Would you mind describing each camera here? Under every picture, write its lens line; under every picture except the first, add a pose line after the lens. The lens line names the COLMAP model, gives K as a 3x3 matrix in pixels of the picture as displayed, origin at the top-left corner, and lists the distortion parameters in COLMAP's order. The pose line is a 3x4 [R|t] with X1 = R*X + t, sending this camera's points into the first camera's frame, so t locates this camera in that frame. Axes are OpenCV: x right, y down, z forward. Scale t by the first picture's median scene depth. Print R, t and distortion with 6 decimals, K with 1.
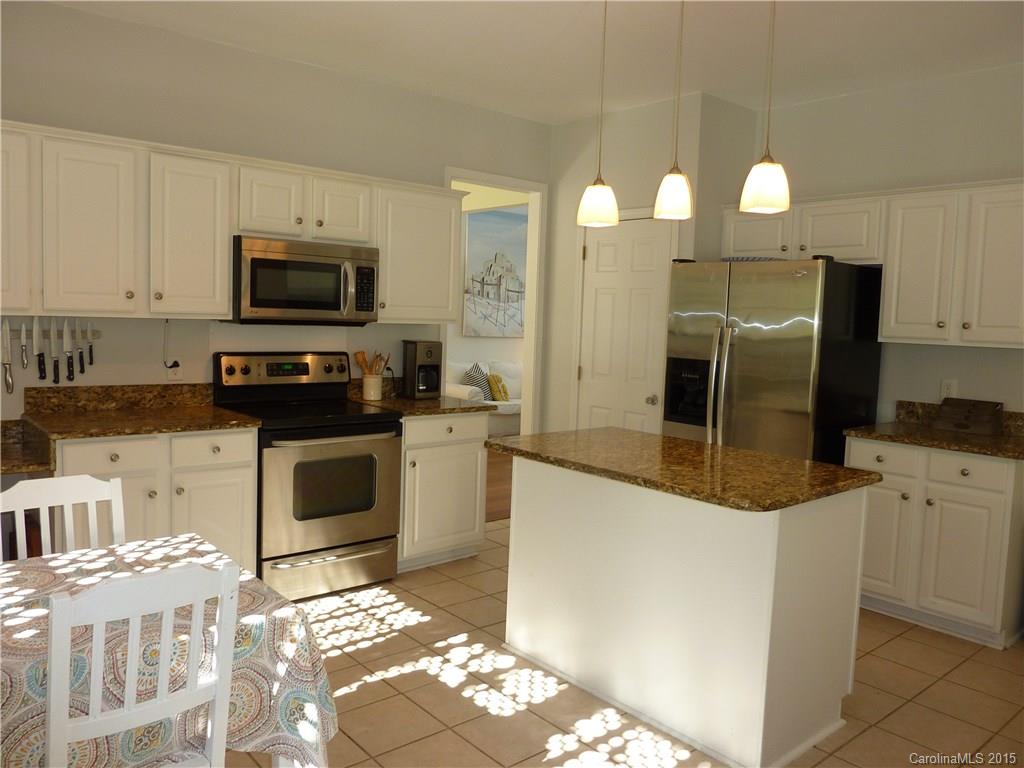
lens RADIAL K [[786.3, 0, 507.2], [0, 786.3, 381.6], [0, 0, 1]] dist [0.004528, 0.001374]
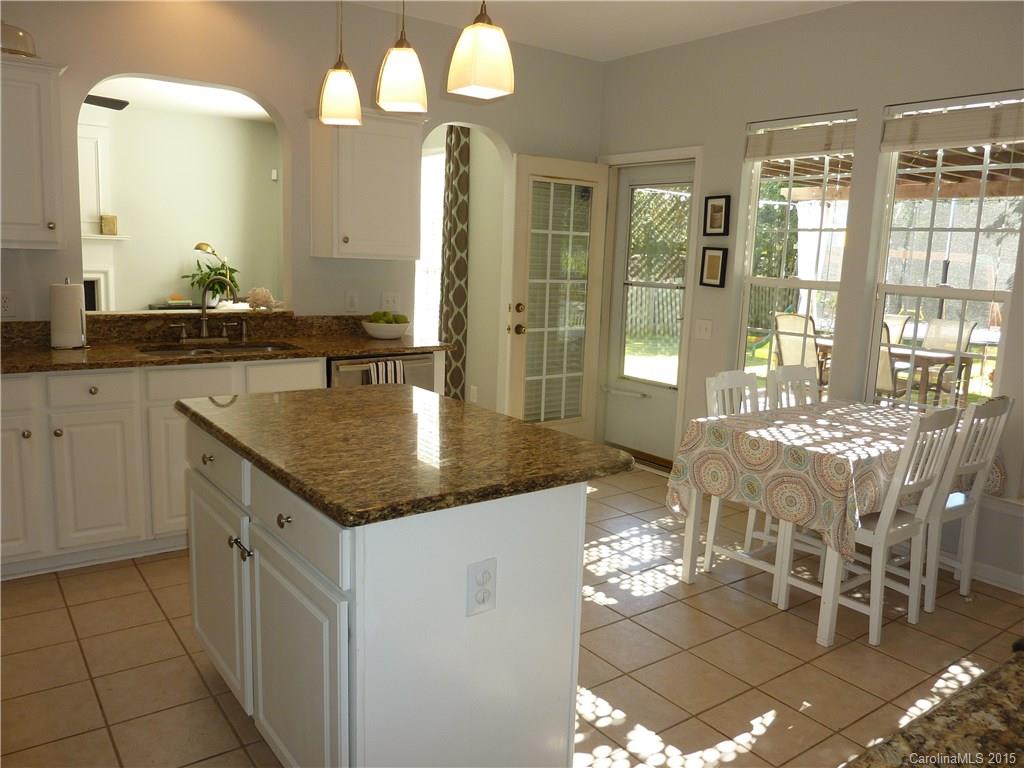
lens RADIAL K [[786.3, 0, 507.2], [0, 786.3, 381.6], [0, 0, 1]] dist [0.004528, 0.001374]
pose [[-0.995118, -0.084142, 0.051582, 0.044369], [-0.068870, 0.966374, 0.247746, -0.116754], [-0.070693, 0.242984, -0.967451, 1.398670]]
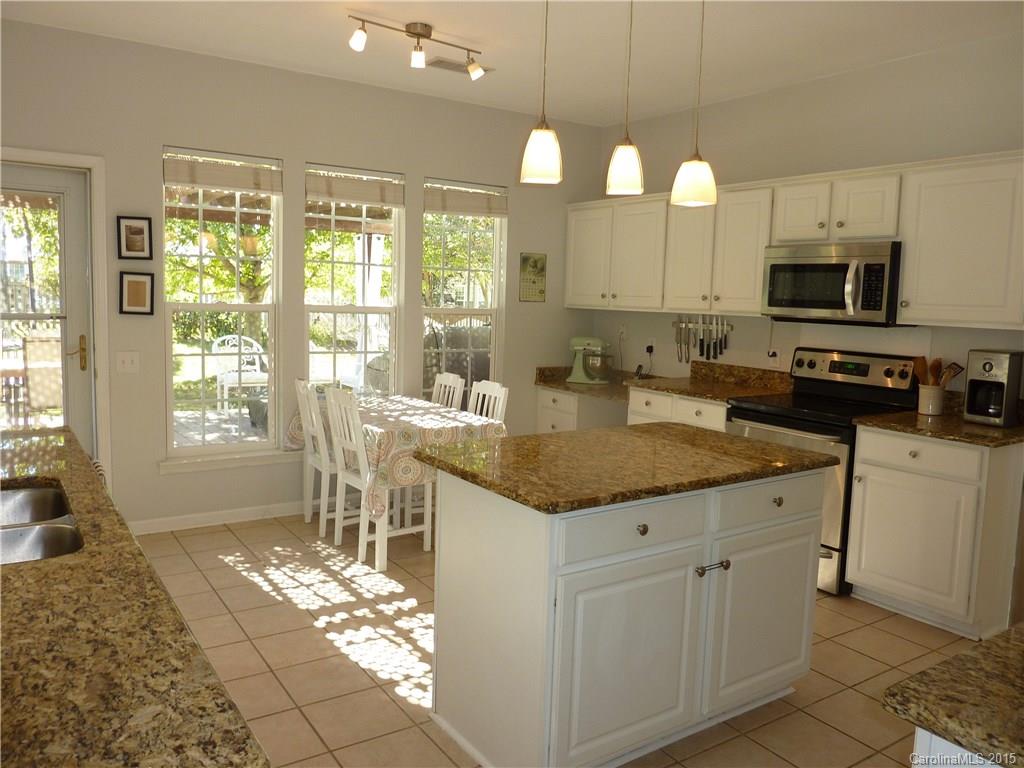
lens RADIAL K [[786.3, 0, 507.2], [0, 786.3, 381.6], [0, 0, 1]] dist [0.004528, 0.001374]
pose [[-0.112573, 0.074358, -0.990857, 0.913927], [-0.118849, 0.989030, 0.087724, -0.041027], [0.986510, 0.127638, -0.102501, 0.771071]]
